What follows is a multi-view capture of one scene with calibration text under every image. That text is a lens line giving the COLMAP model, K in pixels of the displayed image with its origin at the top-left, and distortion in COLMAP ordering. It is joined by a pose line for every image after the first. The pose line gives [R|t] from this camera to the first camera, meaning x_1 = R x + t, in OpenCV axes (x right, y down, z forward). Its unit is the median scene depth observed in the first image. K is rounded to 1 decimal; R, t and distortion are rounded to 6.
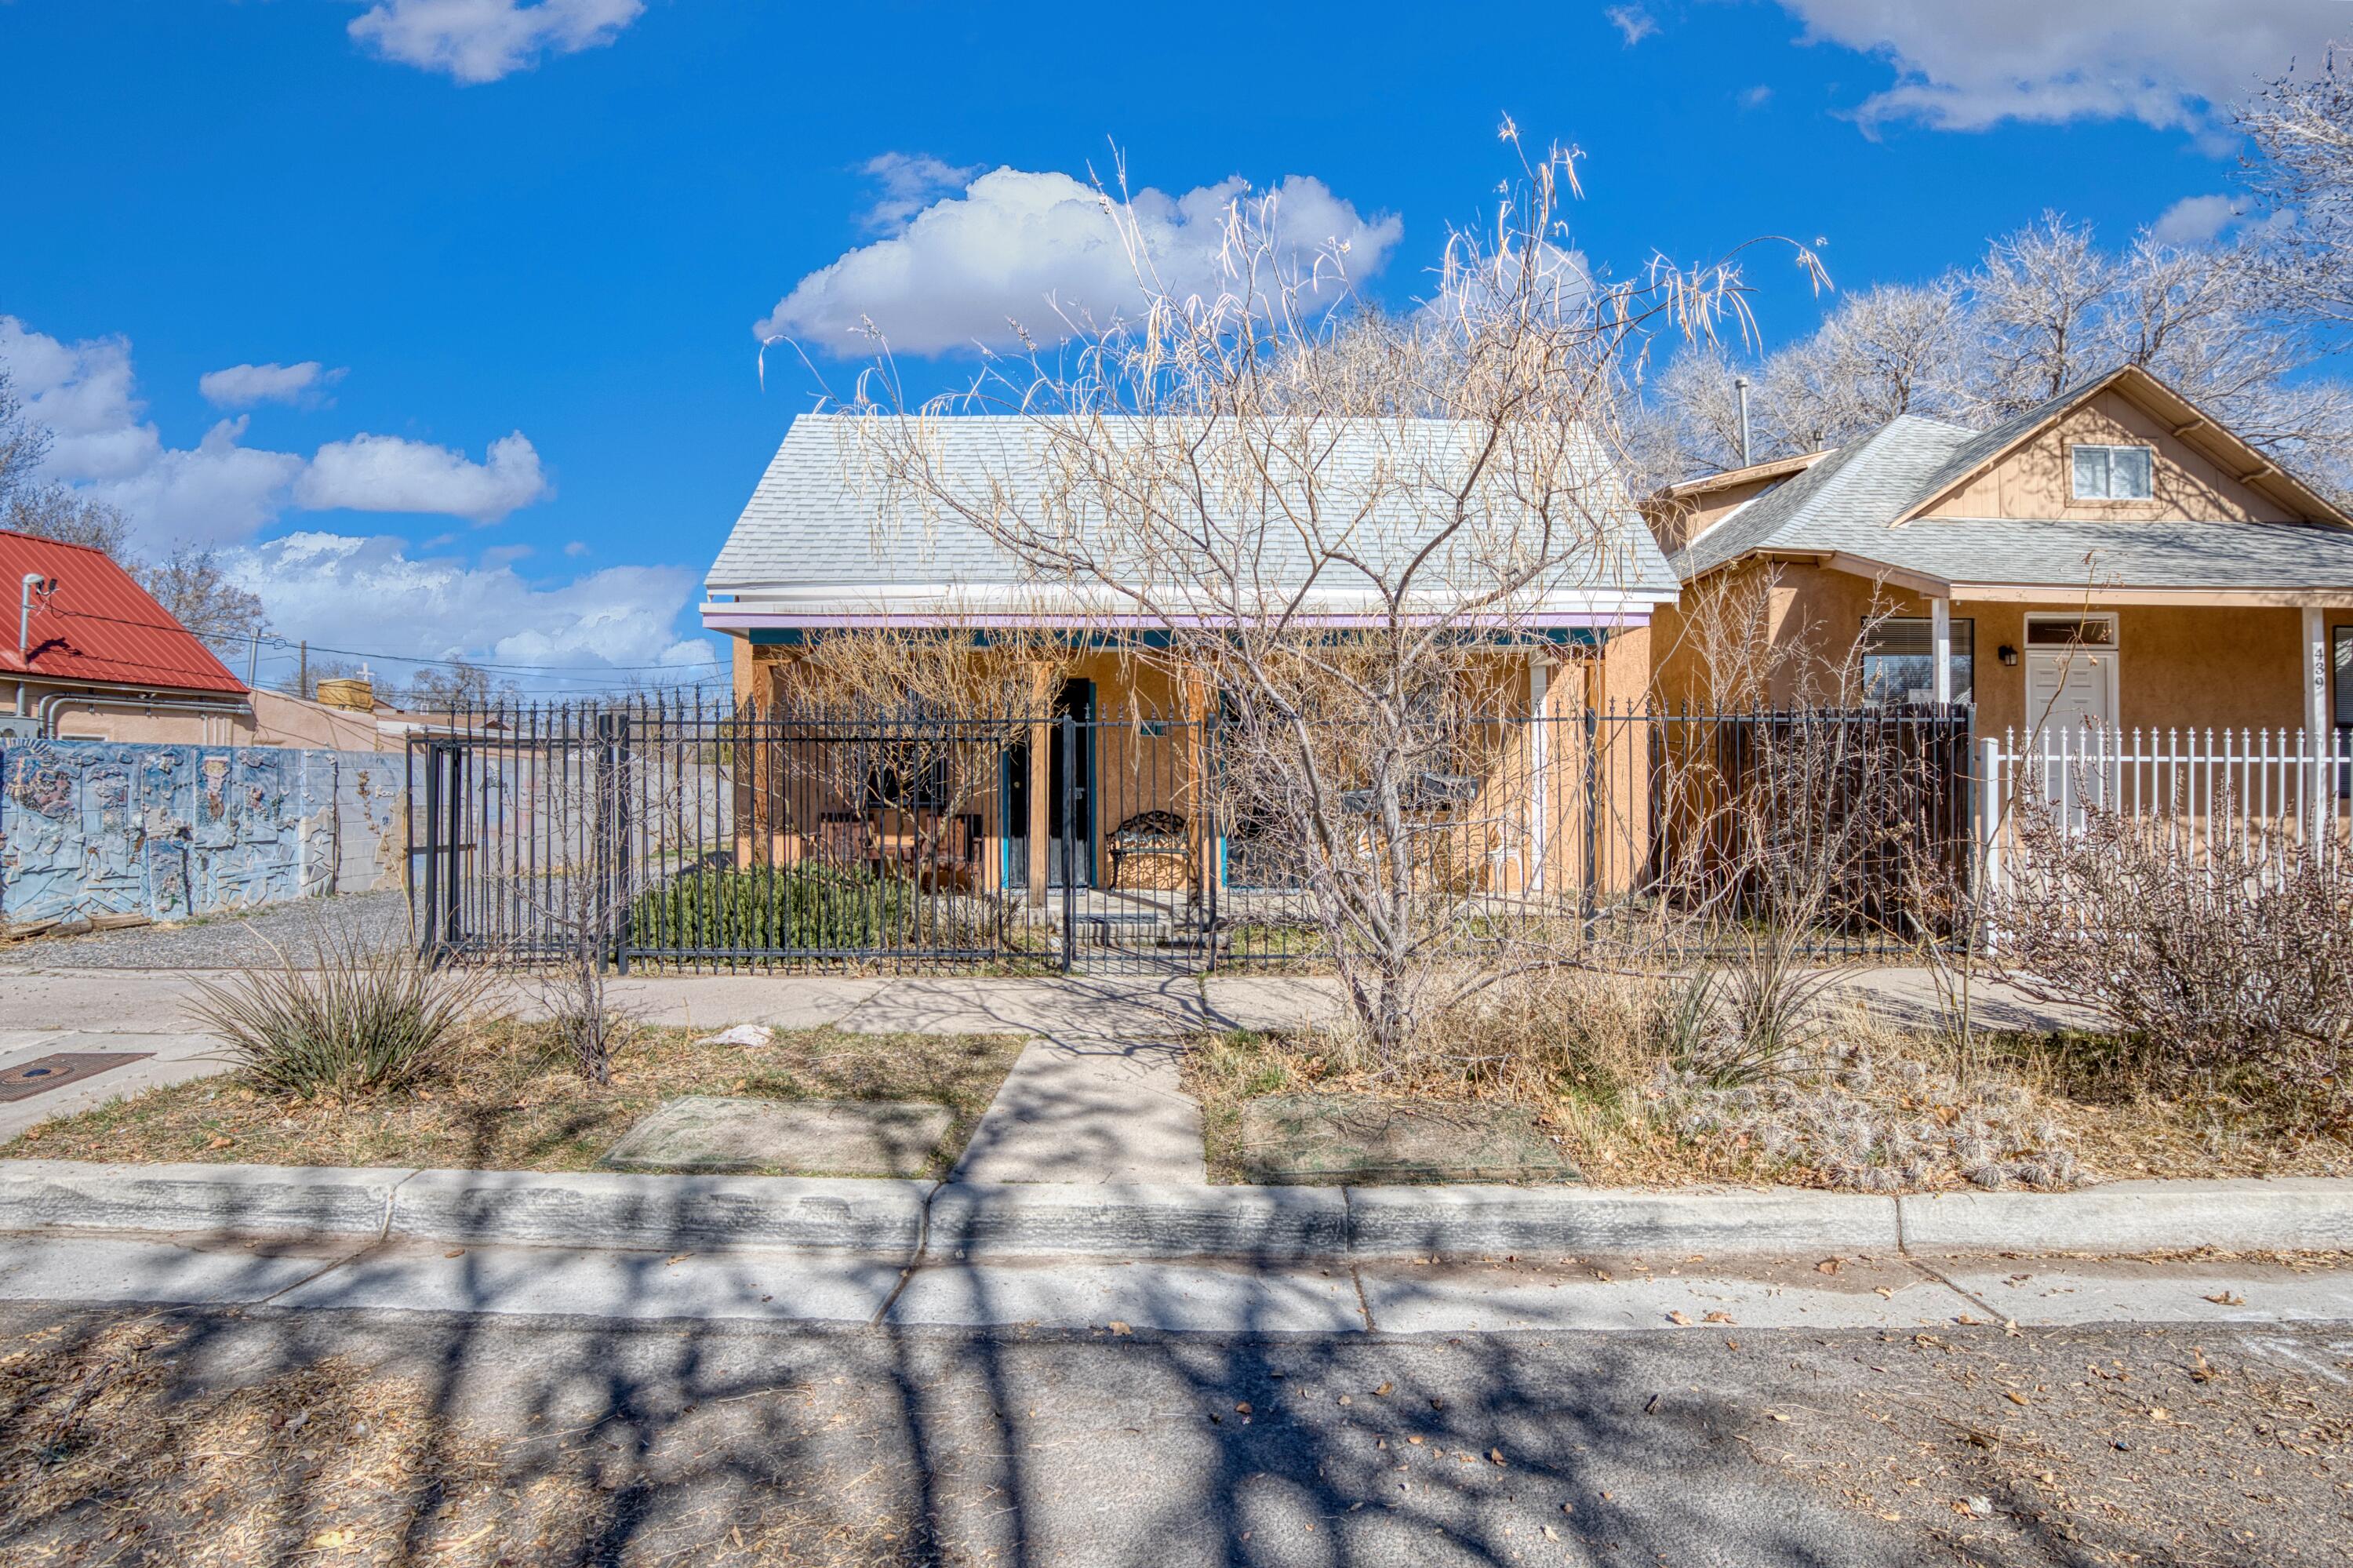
lens RADIAL K [[1098.2, 0, 1176.2], [0, 1098.2, 799.8], [0, 0, 1]] dist [-0.032334, 0.003149]
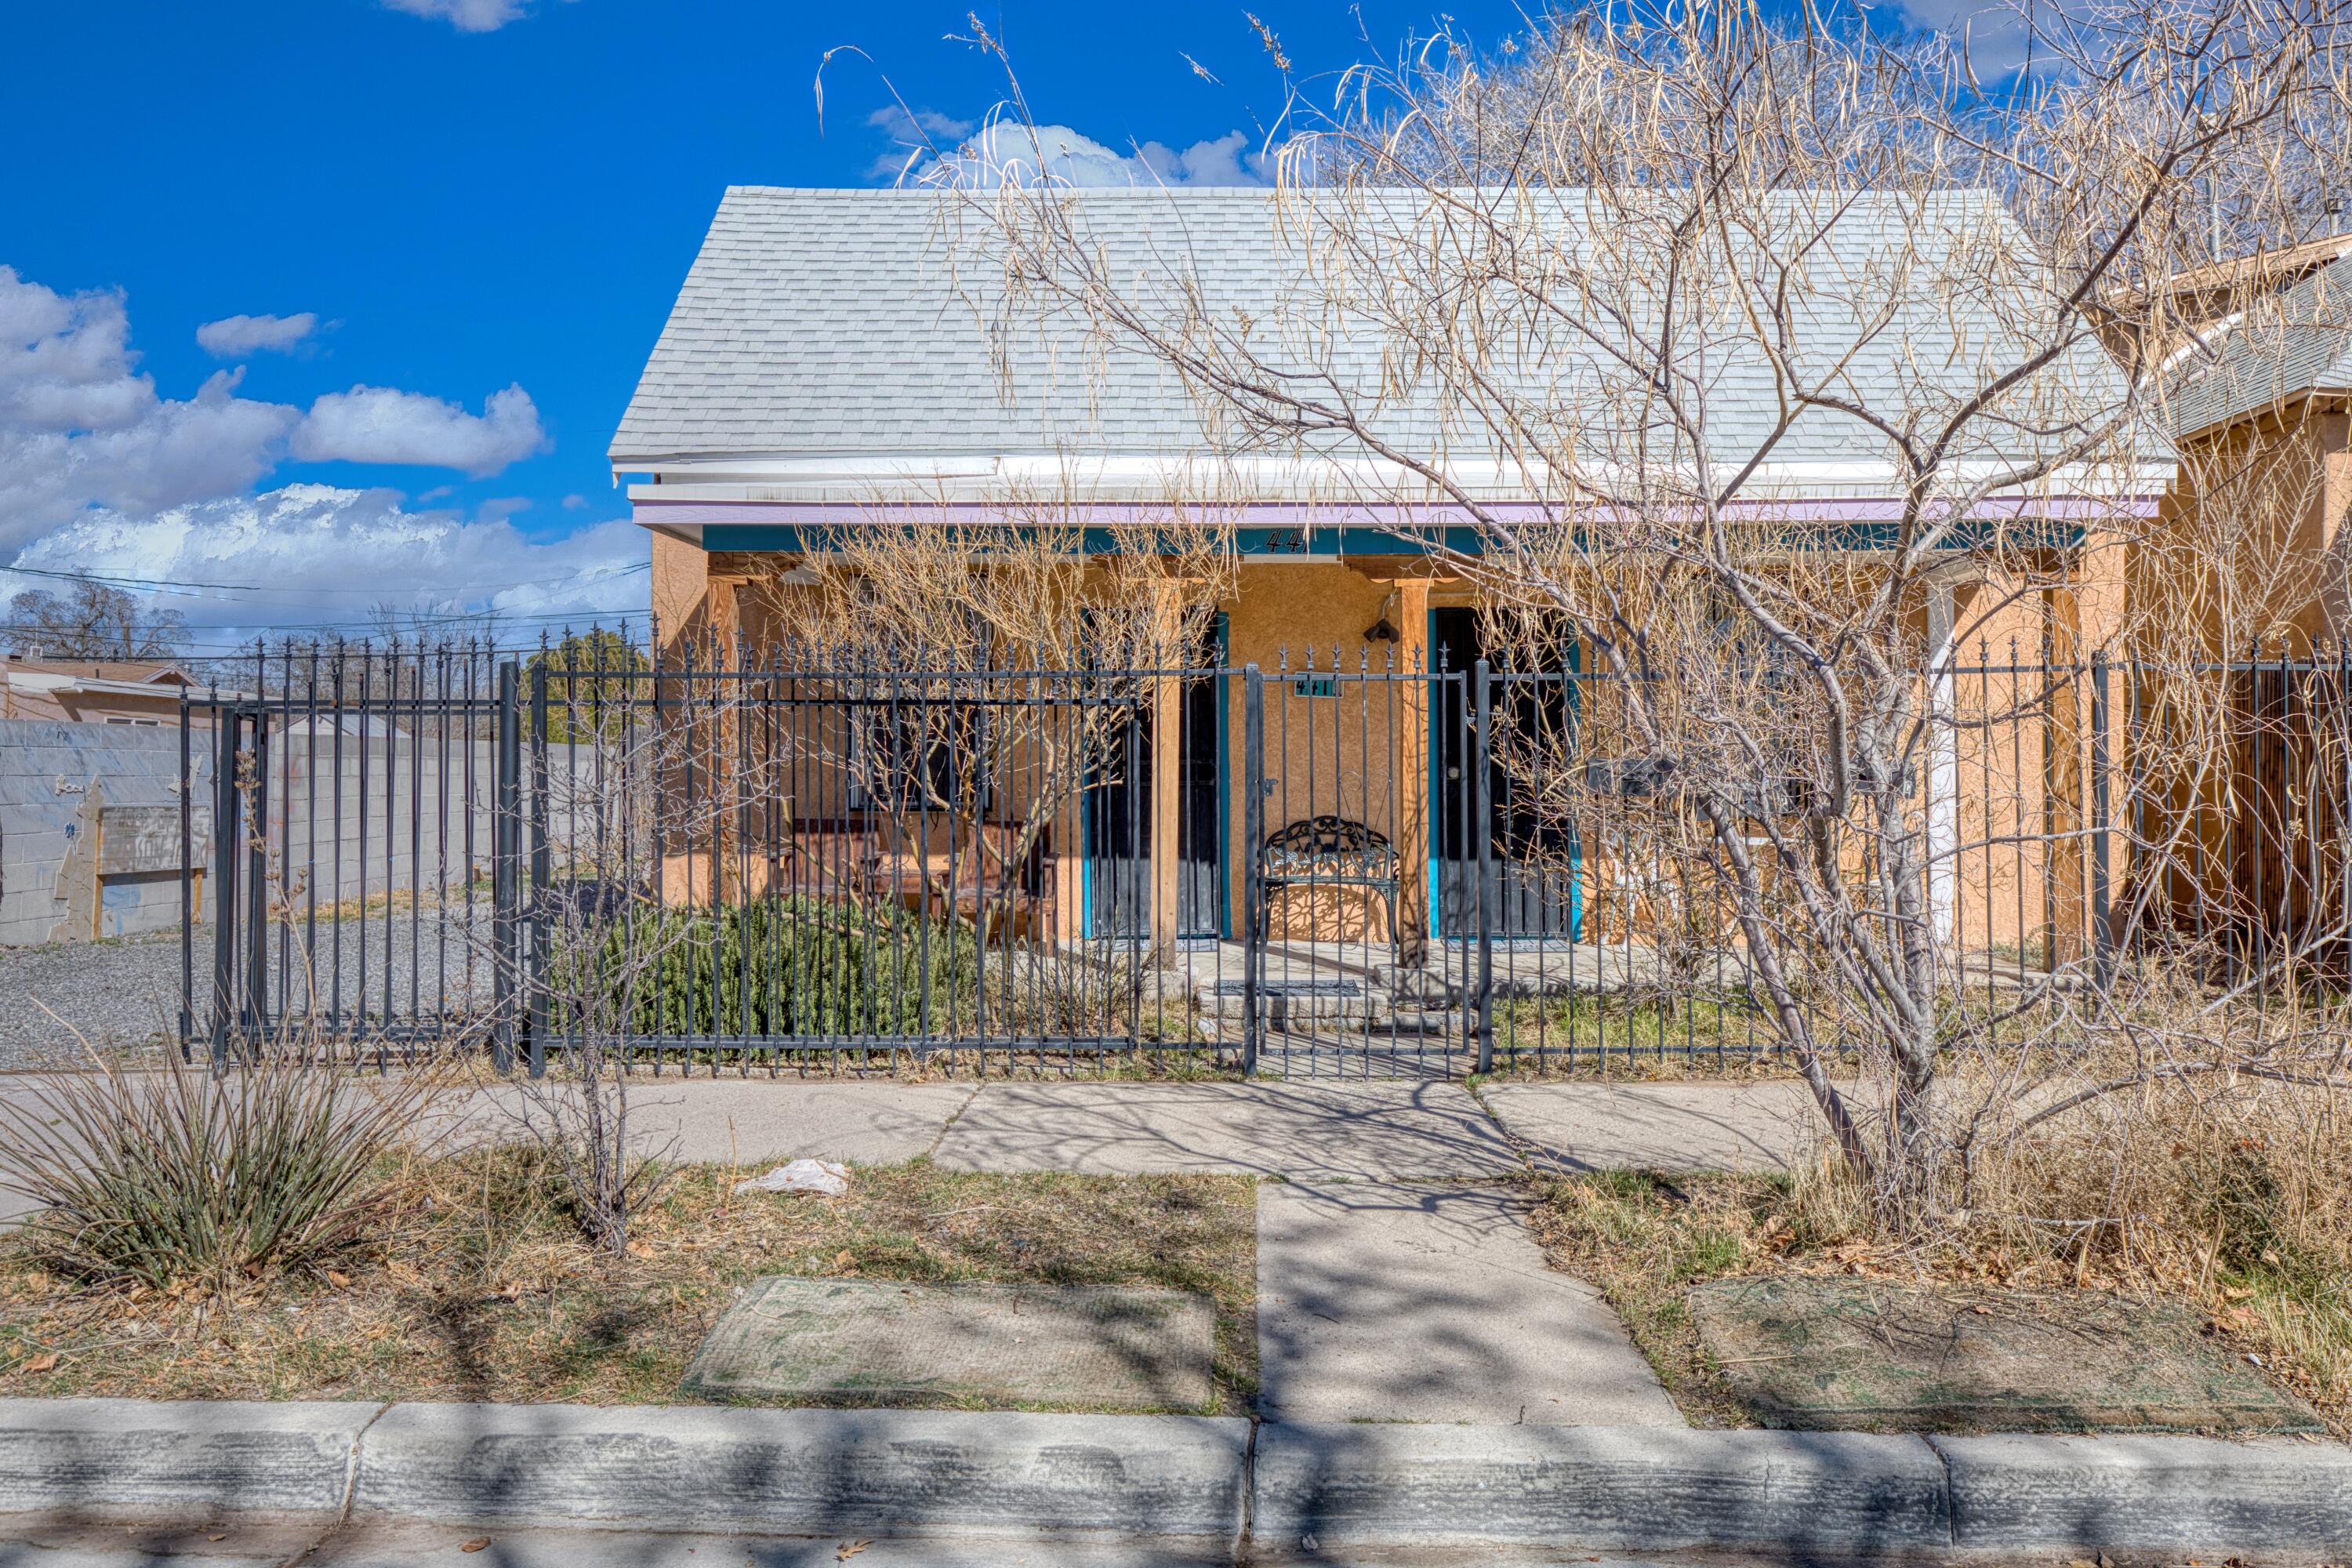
lens RADIAL K [[1722.3, 0, 1171.5], [0, 1722.3, 797.8], [0, 0, 1]] dist [0.005903, 0.009517]
pose [[0.999849, 0.000974, -0.017345, -0.139357], [-0.000989, 0.999999, -0.000896, 0.000471], [0.017344, 0.000913, 0.999849, 0.017473]]
